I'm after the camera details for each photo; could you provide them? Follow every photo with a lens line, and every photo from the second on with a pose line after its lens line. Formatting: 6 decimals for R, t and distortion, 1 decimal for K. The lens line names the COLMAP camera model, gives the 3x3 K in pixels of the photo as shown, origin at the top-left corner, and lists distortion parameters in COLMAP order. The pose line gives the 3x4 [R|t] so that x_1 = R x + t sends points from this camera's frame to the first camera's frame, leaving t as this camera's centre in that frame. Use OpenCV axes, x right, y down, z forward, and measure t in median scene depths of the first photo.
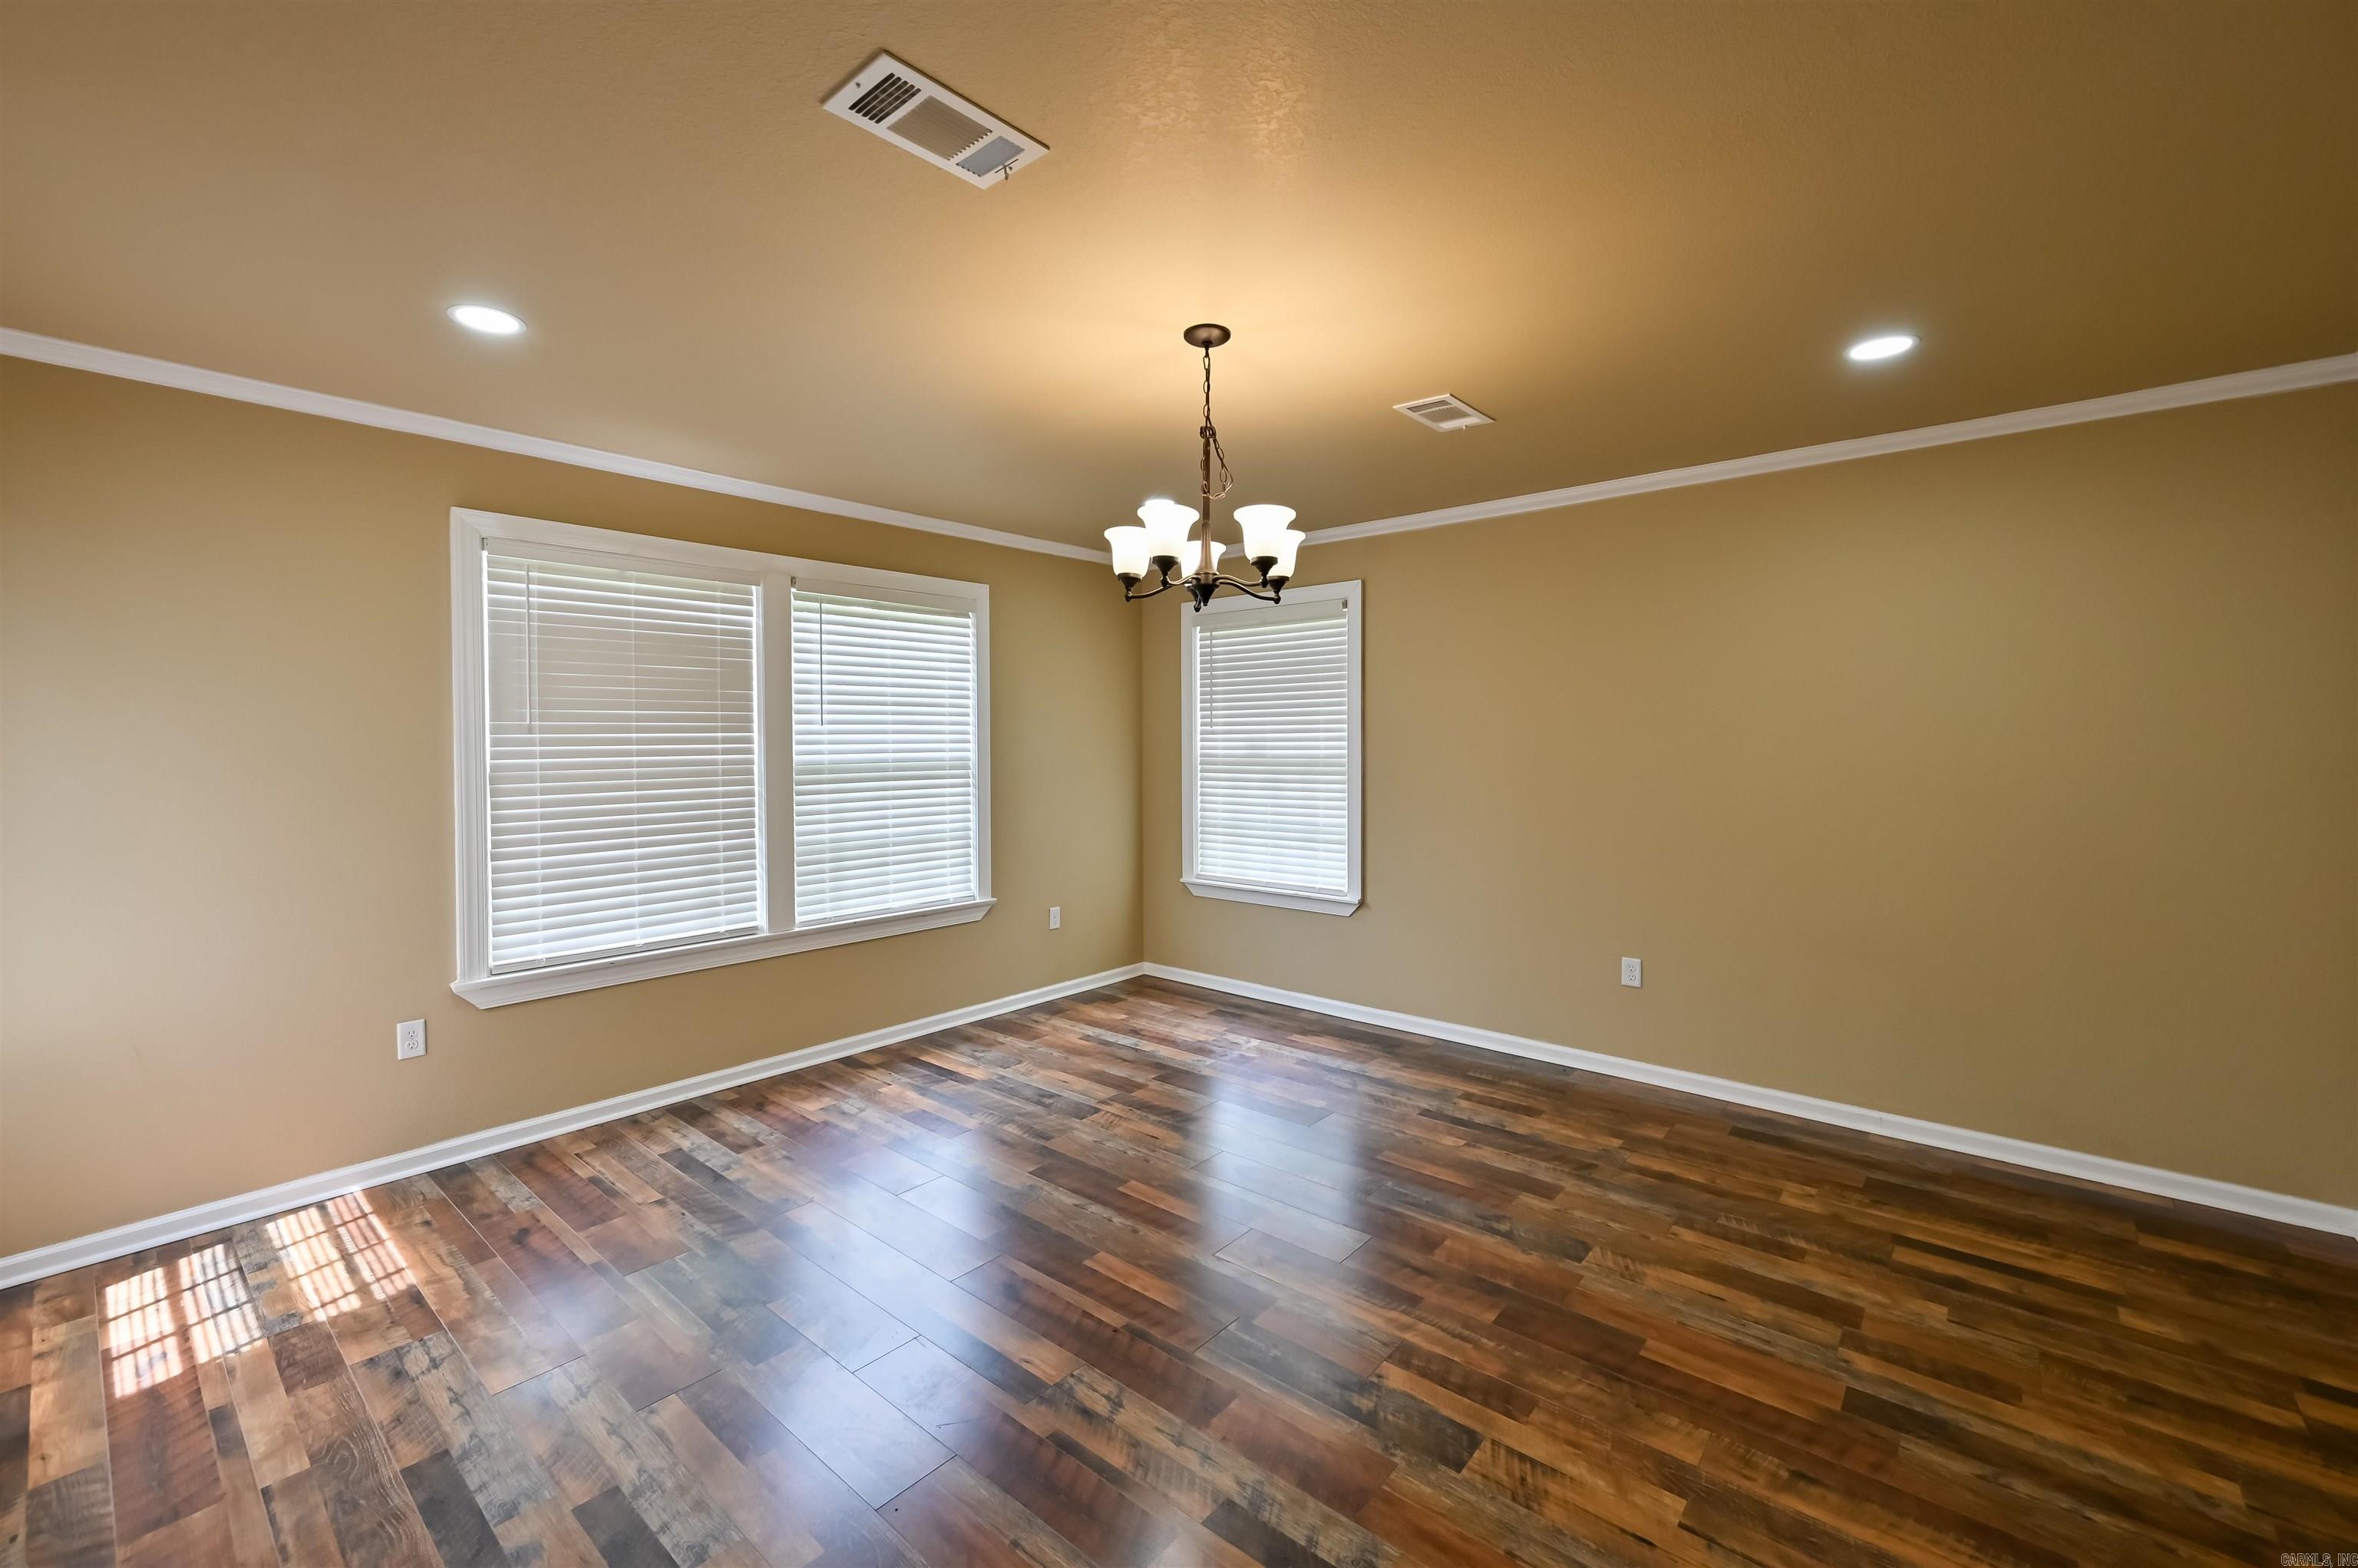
lens RADIAL K [[933.5, 0, 1182.7], [0, 933.5, 777.0], [0, 0, 1]] dist [-0.002267, -0.000249]
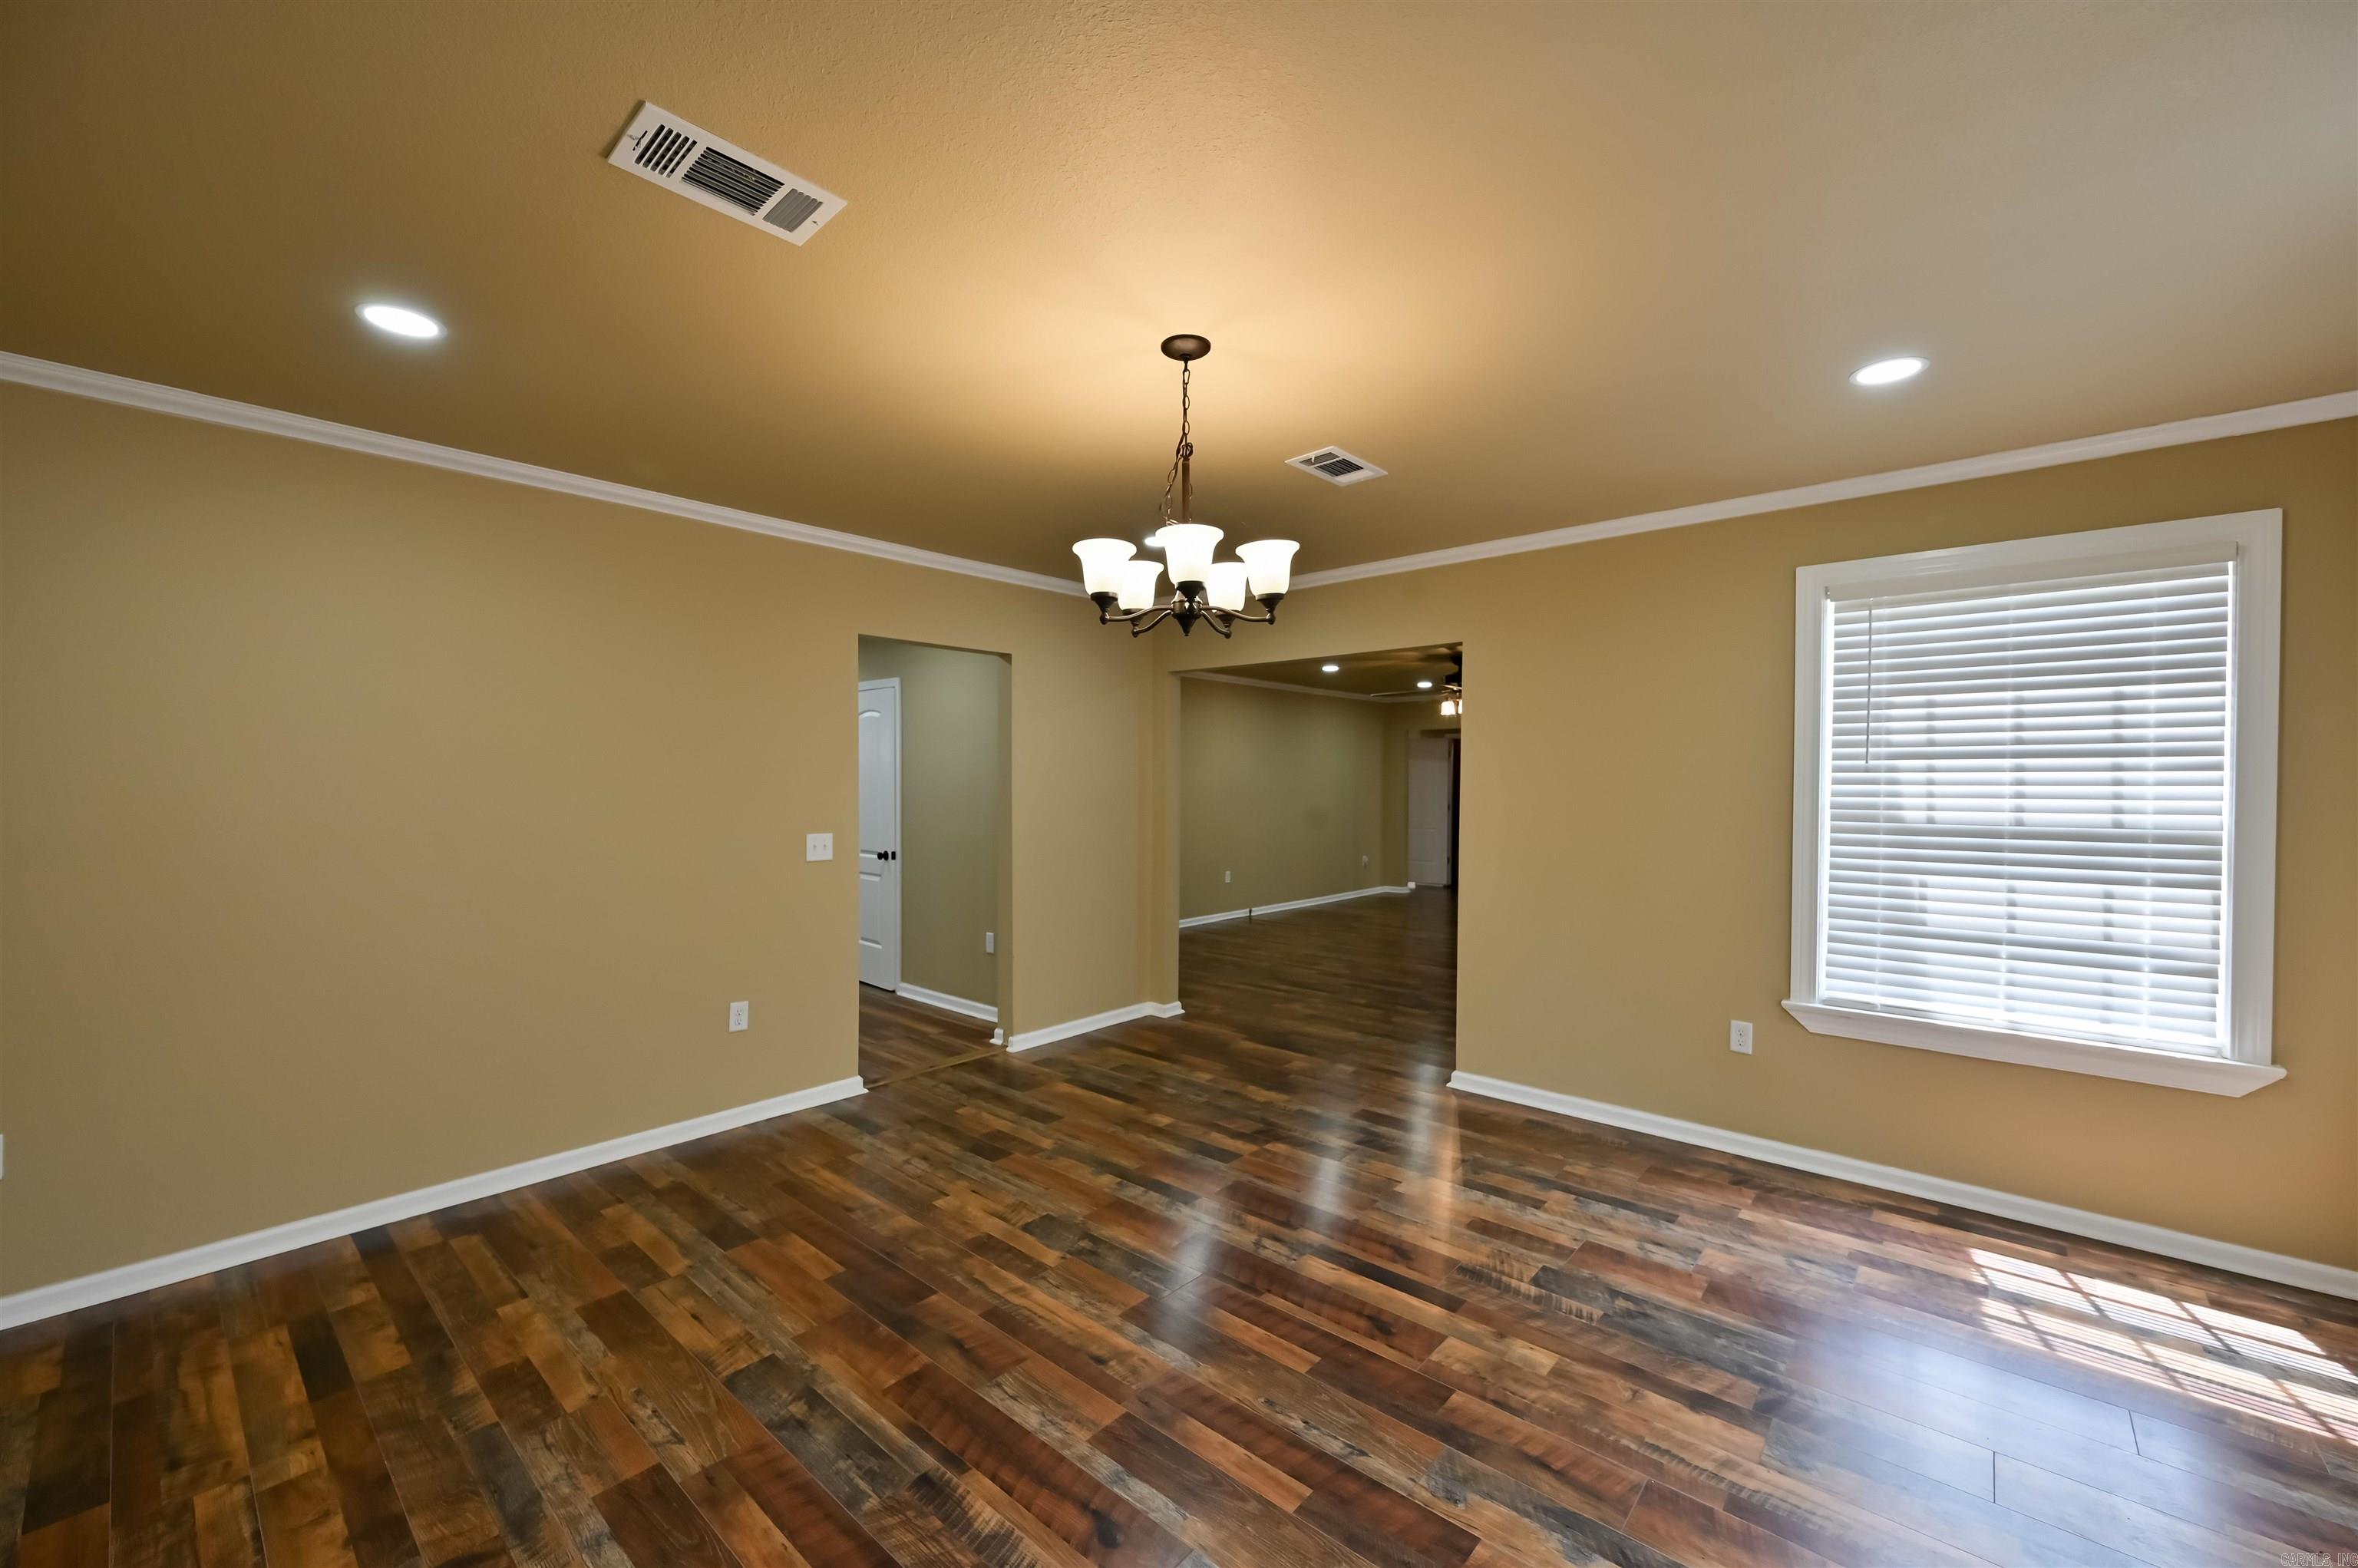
lens RADIAL K [[933.5, 0, 1182.7], [0, 933.5, 777.0], [0, 0, 1]] dist [-0.002267, -0.000249]
pose [[-0.999295, -0.000038, 0.037544, -0.008421], [0.001313, 0.999353, 0.035951, -0.084477], [-0.037521, 0.035975, -0.998648, 2.142463]]
